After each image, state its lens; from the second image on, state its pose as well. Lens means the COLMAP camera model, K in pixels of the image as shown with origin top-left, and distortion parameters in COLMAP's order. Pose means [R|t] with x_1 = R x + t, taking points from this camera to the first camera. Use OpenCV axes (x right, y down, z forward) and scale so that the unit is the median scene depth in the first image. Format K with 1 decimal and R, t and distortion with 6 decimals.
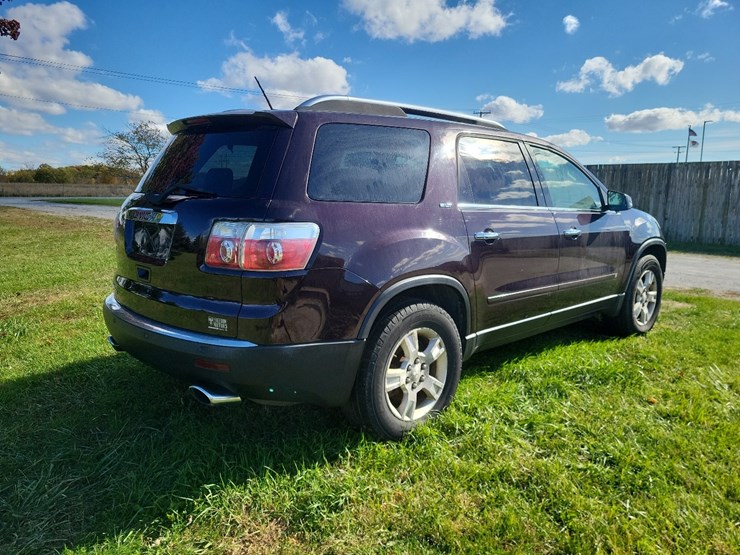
lens RADIAL K [[543.1, 0, 364.3], [0, 543.1, 272.4], [0, 0, 1]] dist [0.049050, -0.034194]
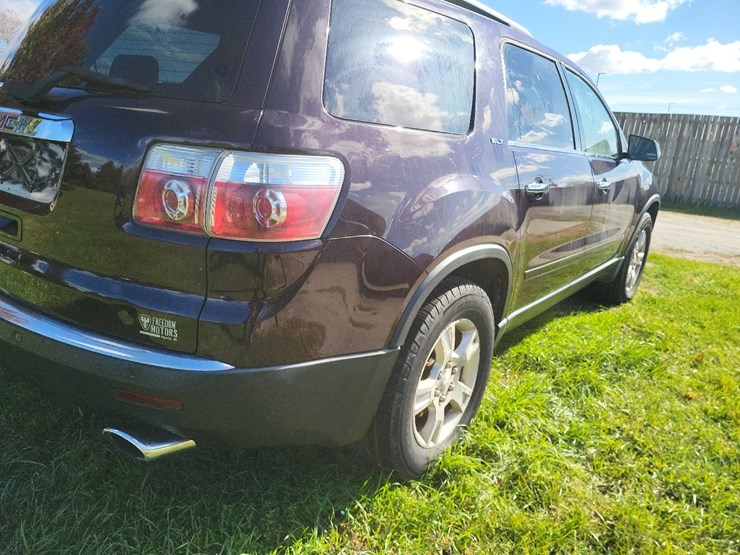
lens RADIAL K [[543.1, 0, 377.3], [0, 543.1, 275.7], [0, 0, 1]] dist [0.049050, -0.034194]
pose [[0.978839, 0.020358, 0.203615, -0.144839], [-0.046542, 0.991109, 0.124648, -0.036056], [-0.199267, -0.131487, 0.971084, 0.364274]]
